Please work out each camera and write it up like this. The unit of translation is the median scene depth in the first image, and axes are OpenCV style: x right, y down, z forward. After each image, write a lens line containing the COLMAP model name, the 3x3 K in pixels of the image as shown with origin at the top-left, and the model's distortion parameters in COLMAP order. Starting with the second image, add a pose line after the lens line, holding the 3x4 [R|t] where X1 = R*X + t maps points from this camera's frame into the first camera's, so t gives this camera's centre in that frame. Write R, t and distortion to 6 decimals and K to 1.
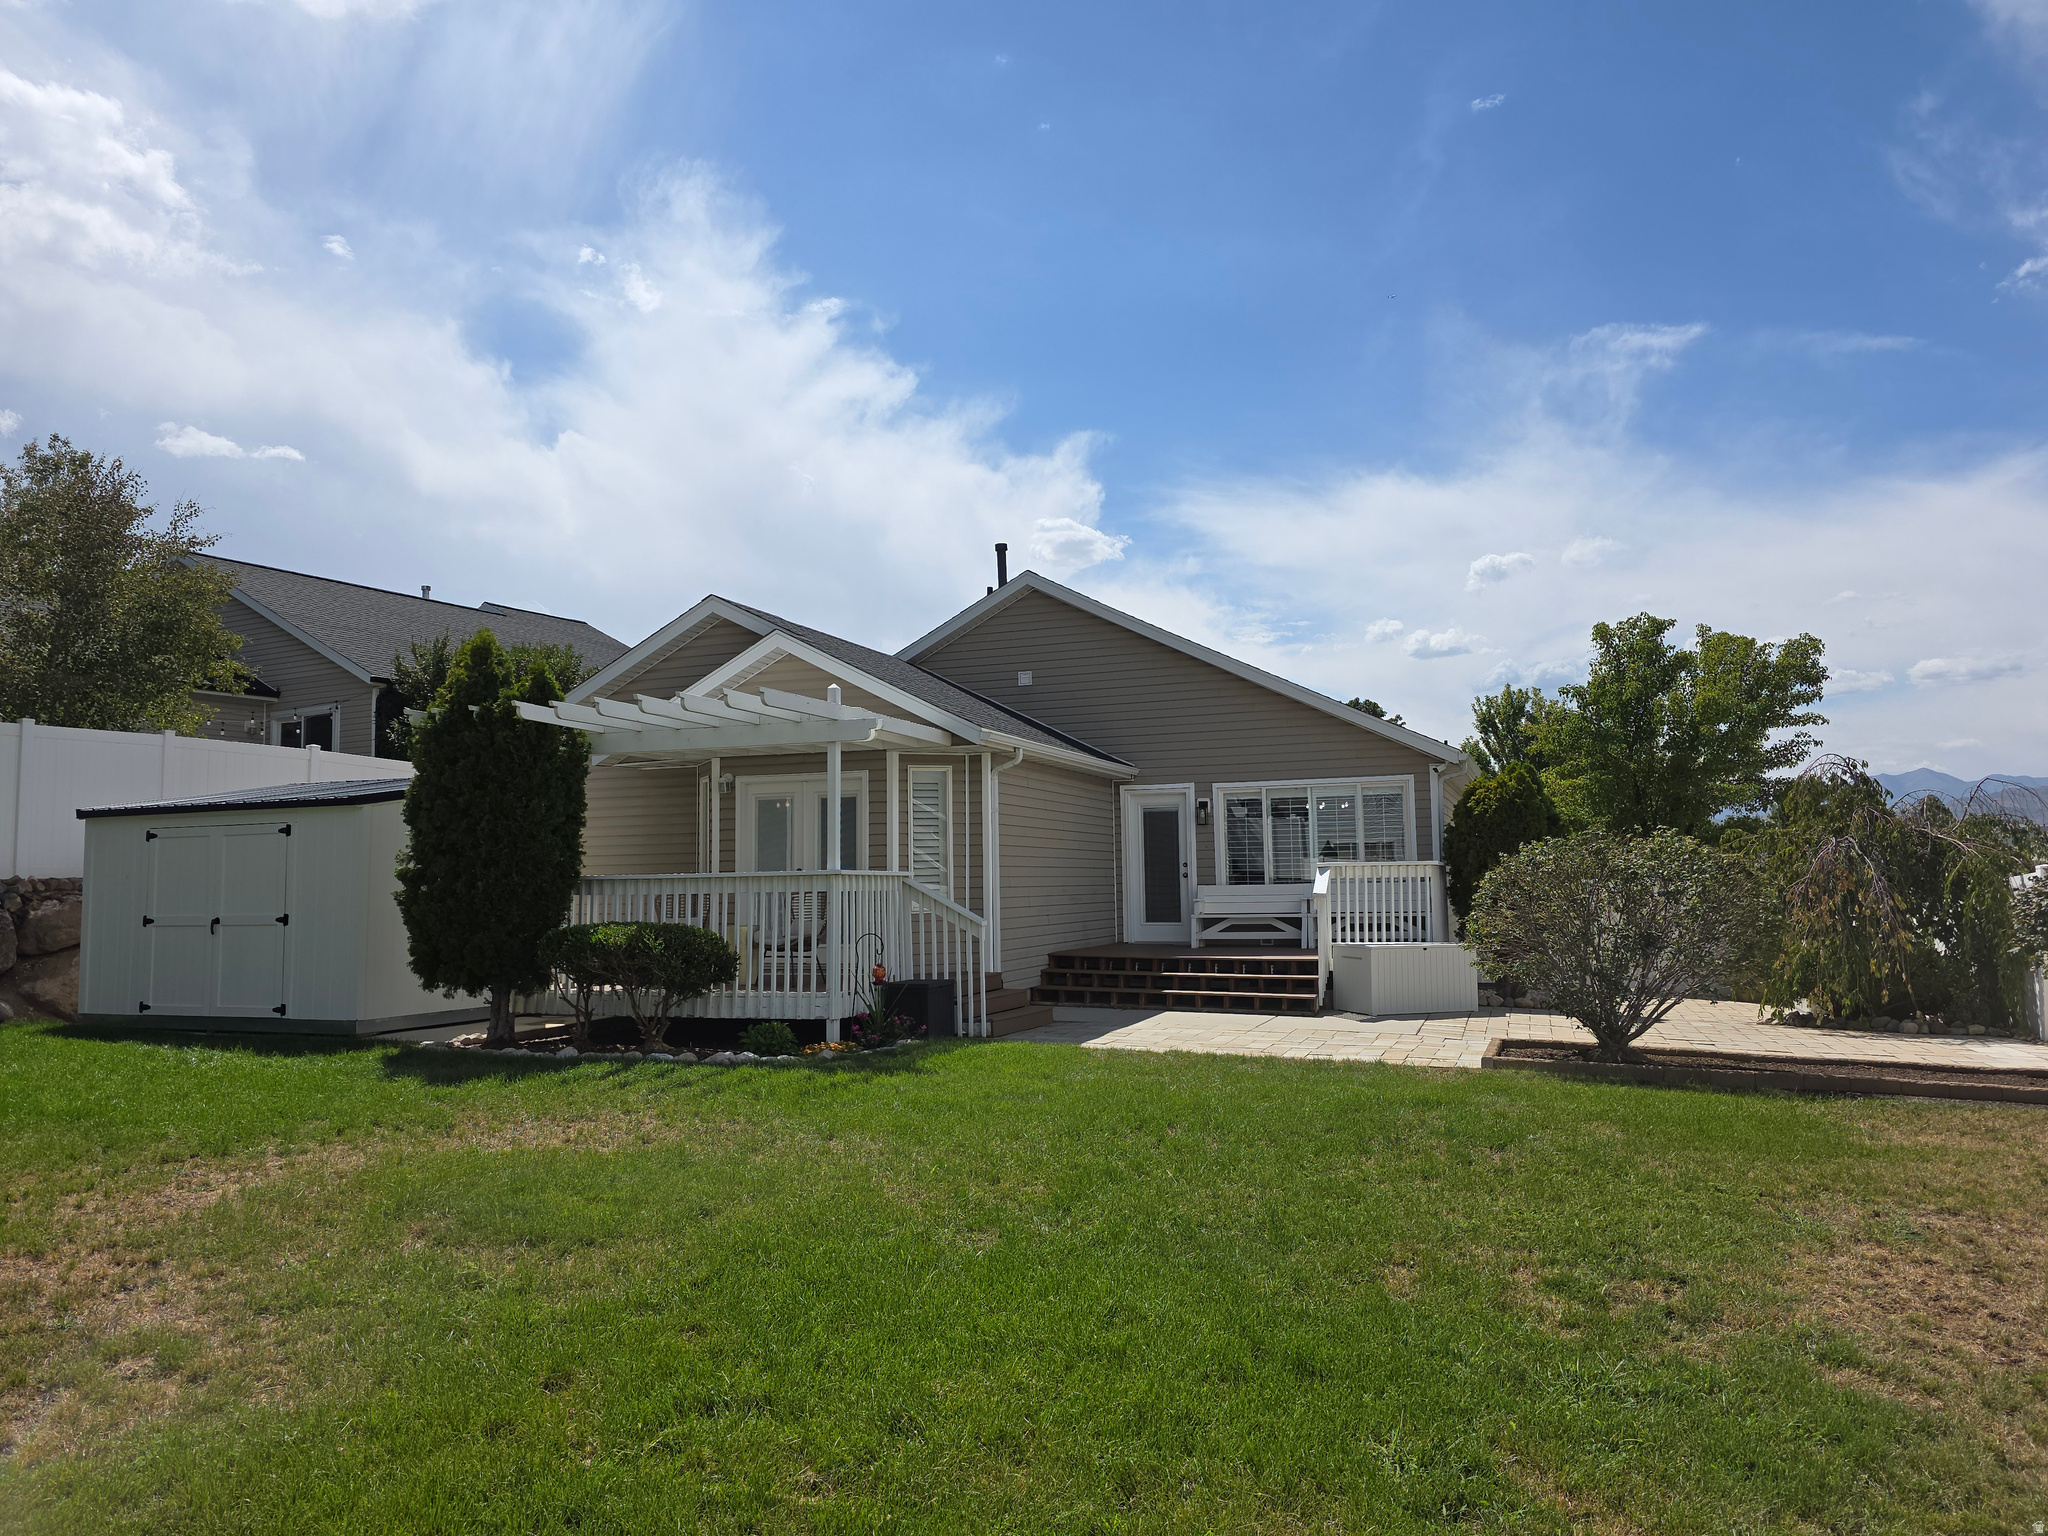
lens RADIAL K [[1368.9, 0, 1022.4], [0, 1368.9, 754.9], [0, 0, 1]] dist [0.049930, -0.060988]
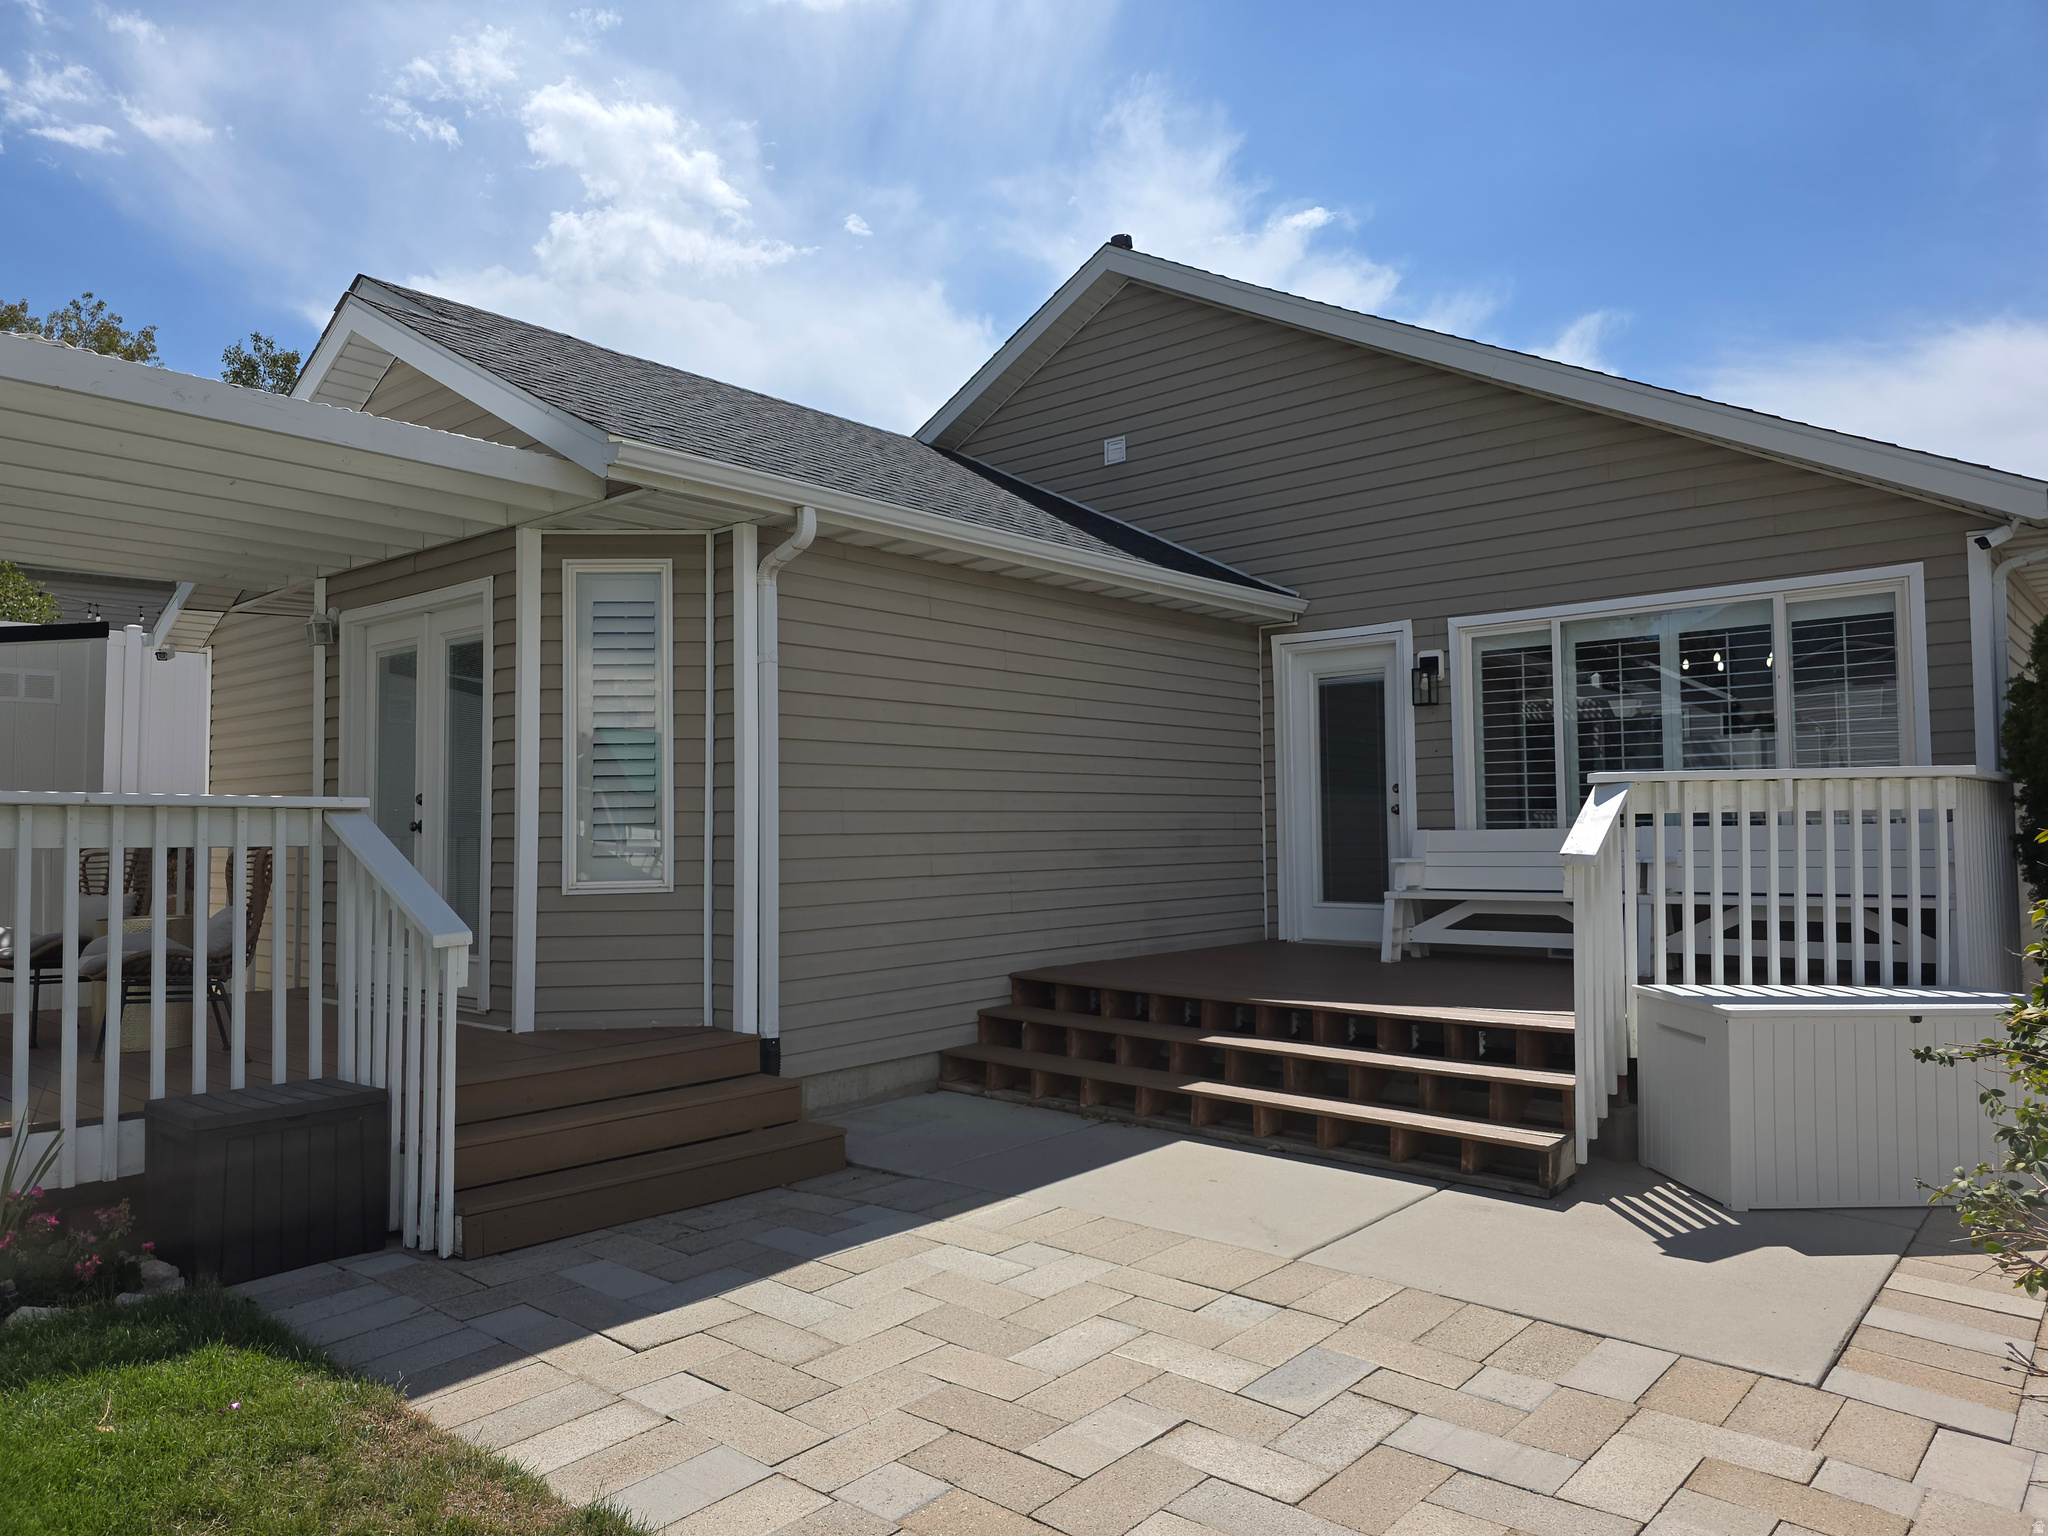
lens RADIAL K [[1372.3, 0, 1055.1], [0, 1372.3, 768.3], [0, 0, 1]] dist [0.050803, -0.072454]
pose [[0.943039, -0.012435, -0.332449, 0.168352], [0.030201, 0.998375, 0.048327, 0.045712], [0.331308, -0.055615, 0.941882, 0.496812]]
